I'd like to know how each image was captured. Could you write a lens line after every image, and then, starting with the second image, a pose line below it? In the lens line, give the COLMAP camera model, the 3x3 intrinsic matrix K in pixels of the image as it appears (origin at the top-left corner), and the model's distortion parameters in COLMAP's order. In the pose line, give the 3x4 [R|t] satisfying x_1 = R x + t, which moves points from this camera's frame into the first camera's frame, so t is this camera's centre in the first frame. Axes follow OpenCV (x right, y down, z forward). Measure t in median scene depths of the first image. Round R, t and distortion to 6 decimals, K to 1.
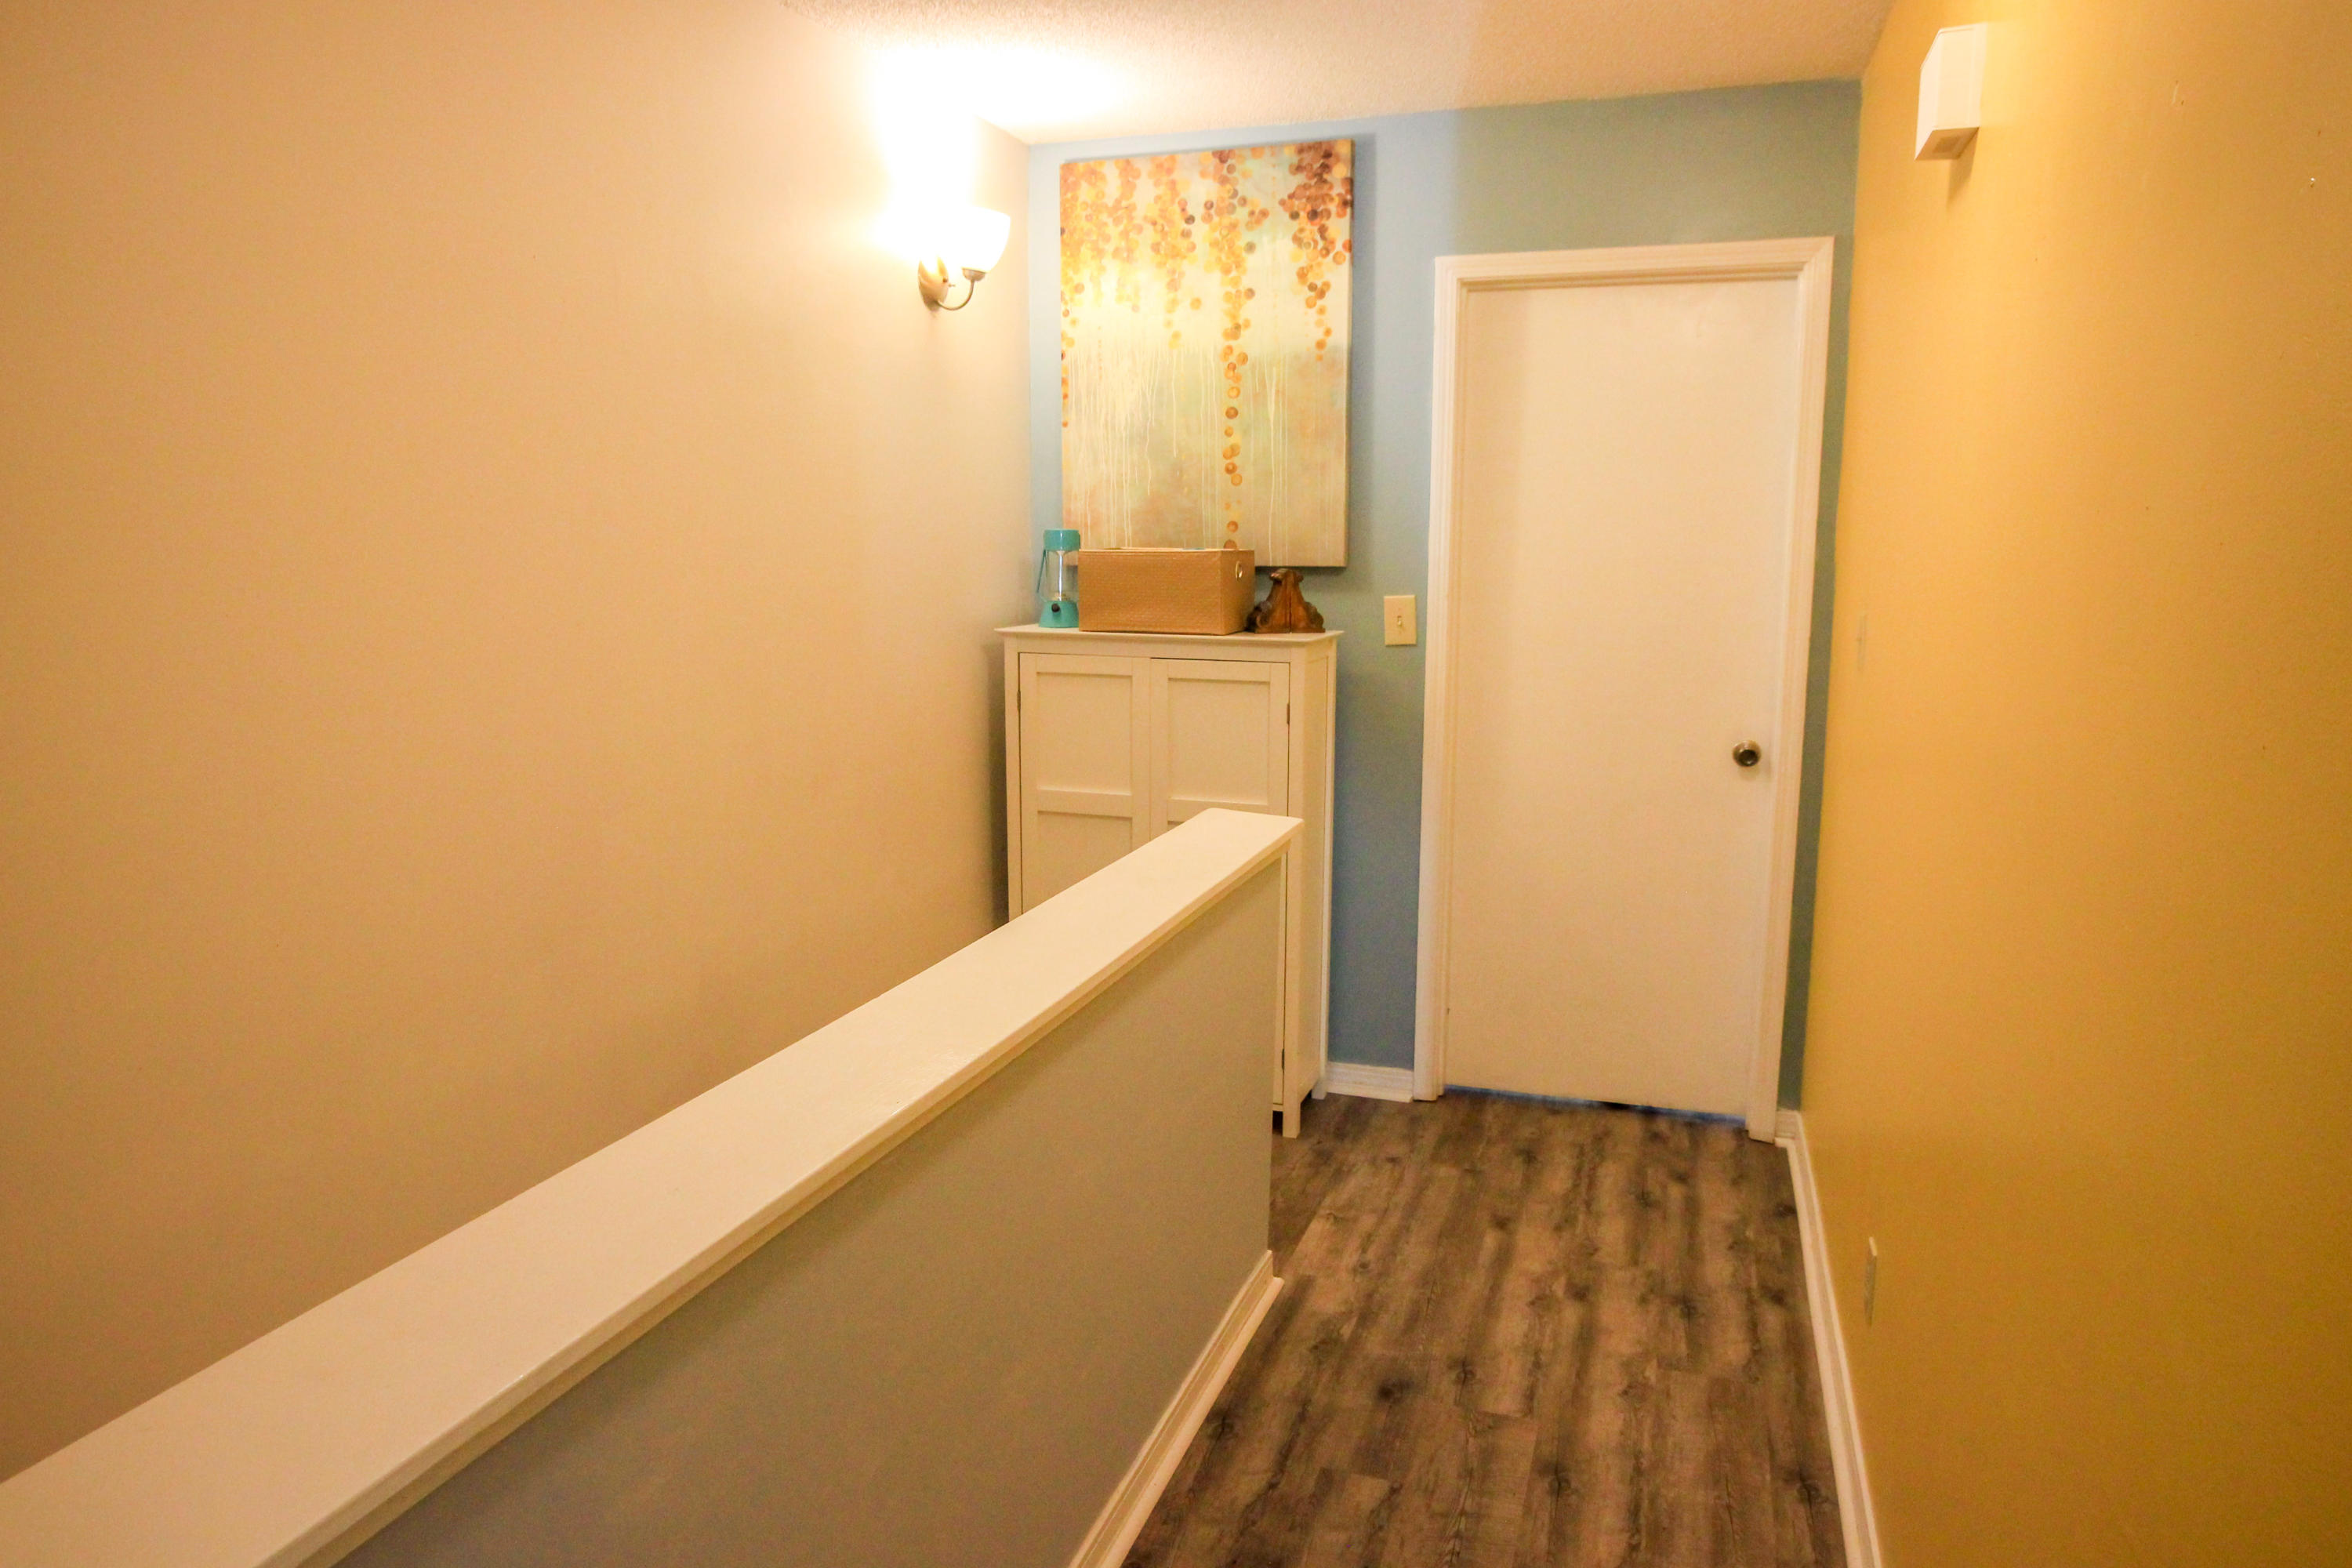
lens RADIAL K [[1512.8, 0, 1176.0], [0, 1512.8, 784.0], [0, 0, 1]] dist [-0.062495, 0.050481]
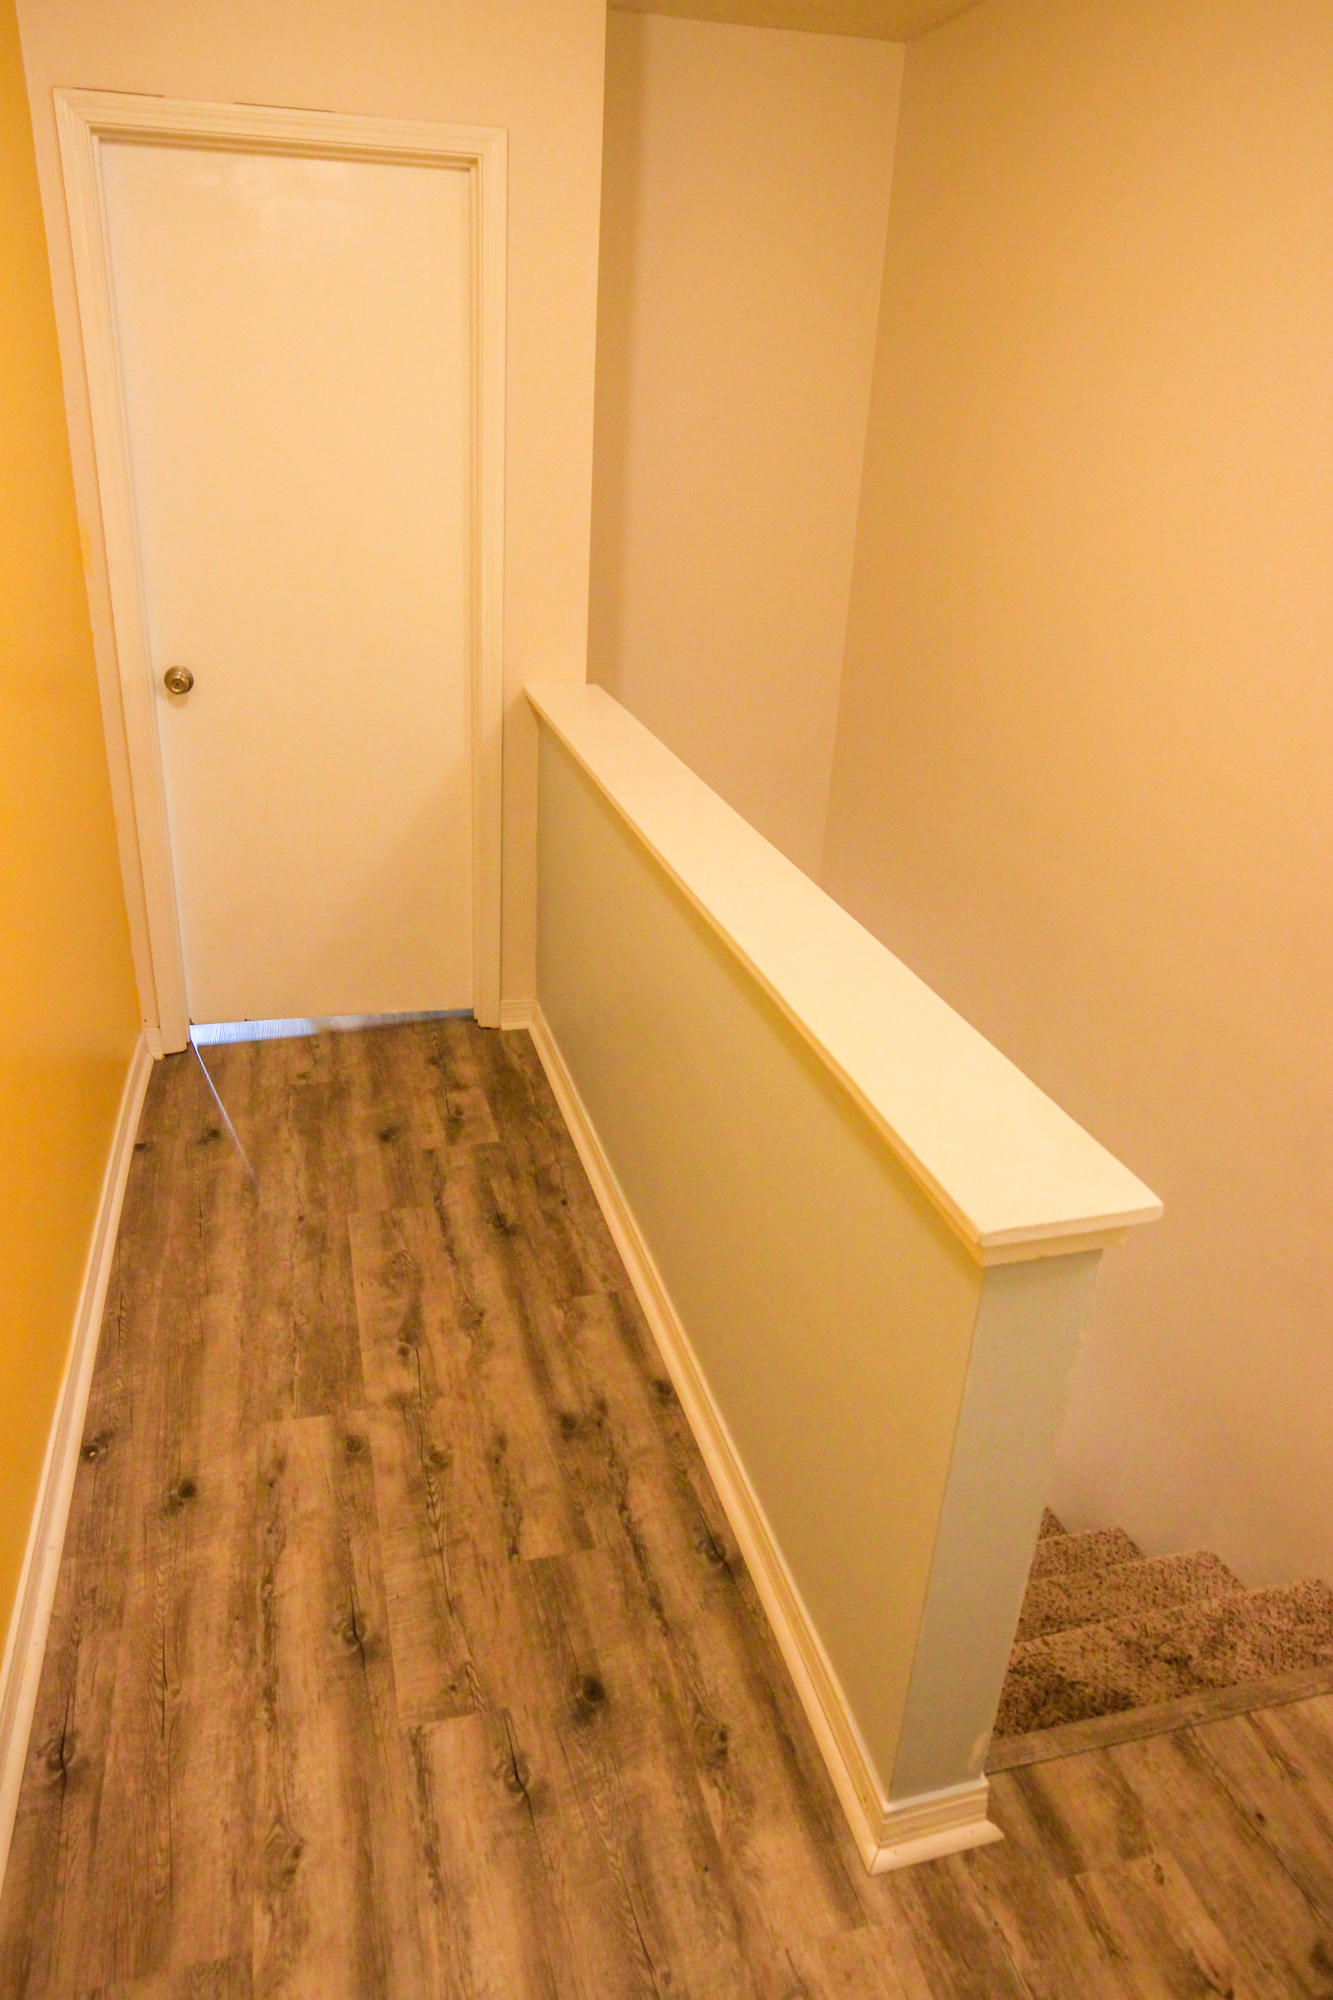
lens RADIAL K [[1286.4, 0, 666.5], [0, 1286.4, 1000.0], [0, 0, 1]] dist [-0.062495, 0.050481]
pose [[-0.820452, 0.197441, -0.536540, 0.440752], [-0.149641, 0.831596, 0.534842, -0.287456], [0.551784, 0.519101, -0.652739, 1.414437]]
